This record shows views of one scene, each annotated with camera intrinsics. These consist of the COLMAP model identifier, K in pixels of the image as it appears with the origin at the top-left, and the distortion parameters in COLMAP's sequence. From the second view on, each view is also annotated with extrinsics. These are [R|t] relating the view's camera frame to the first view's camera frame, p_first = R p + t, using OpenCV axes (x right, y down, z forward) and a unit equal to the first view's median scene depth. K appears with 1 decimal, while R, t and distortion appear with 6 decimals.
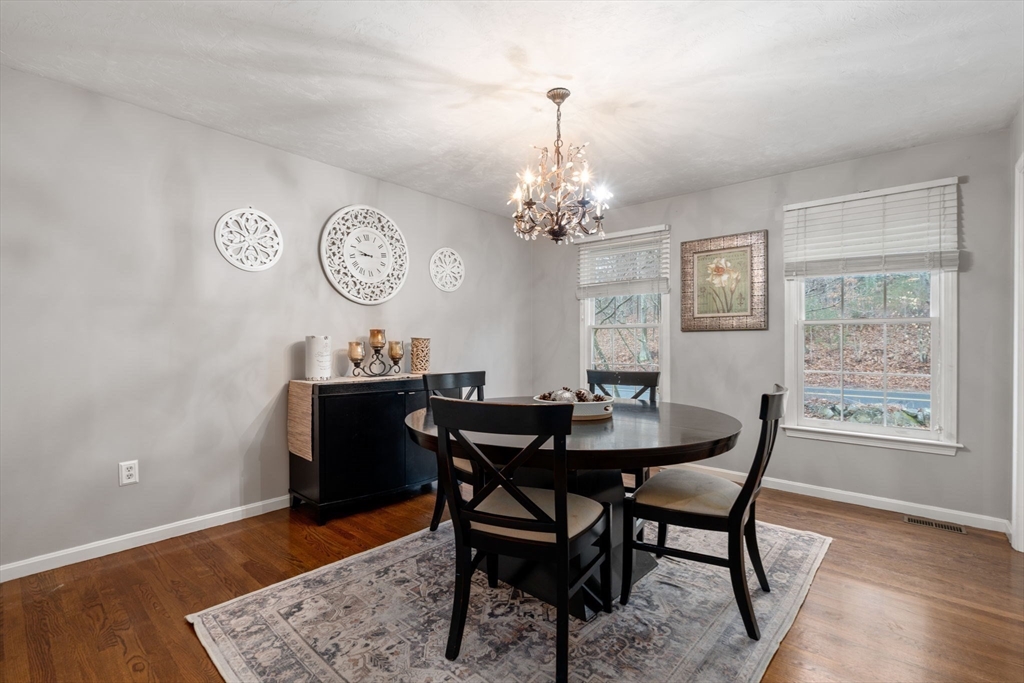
lens RADIAL K [[471.2, 0, 517.3], [0, 471.2, 328.6], [0, 0, 1]] dist [-0.000773, -0.000052]
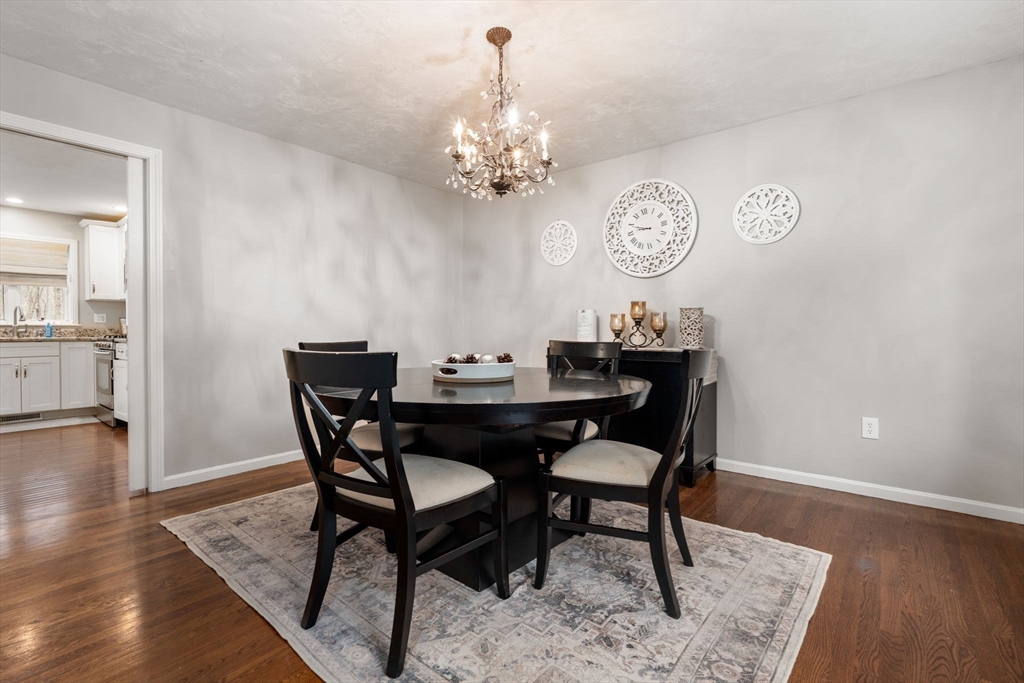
lens RADIAL K [[471.2, 0, 517.3], [0, 471.2, 328.6], [0, 0, 1]] dist [-0.000773, -0.000052]
pose [[0.024215, 0.006230, -0.999687, 0.698089], [0.034264, 0.999388, 0.007058, 0.043286], [0.999119, -0.034424, 0.023986, 0.701277]]
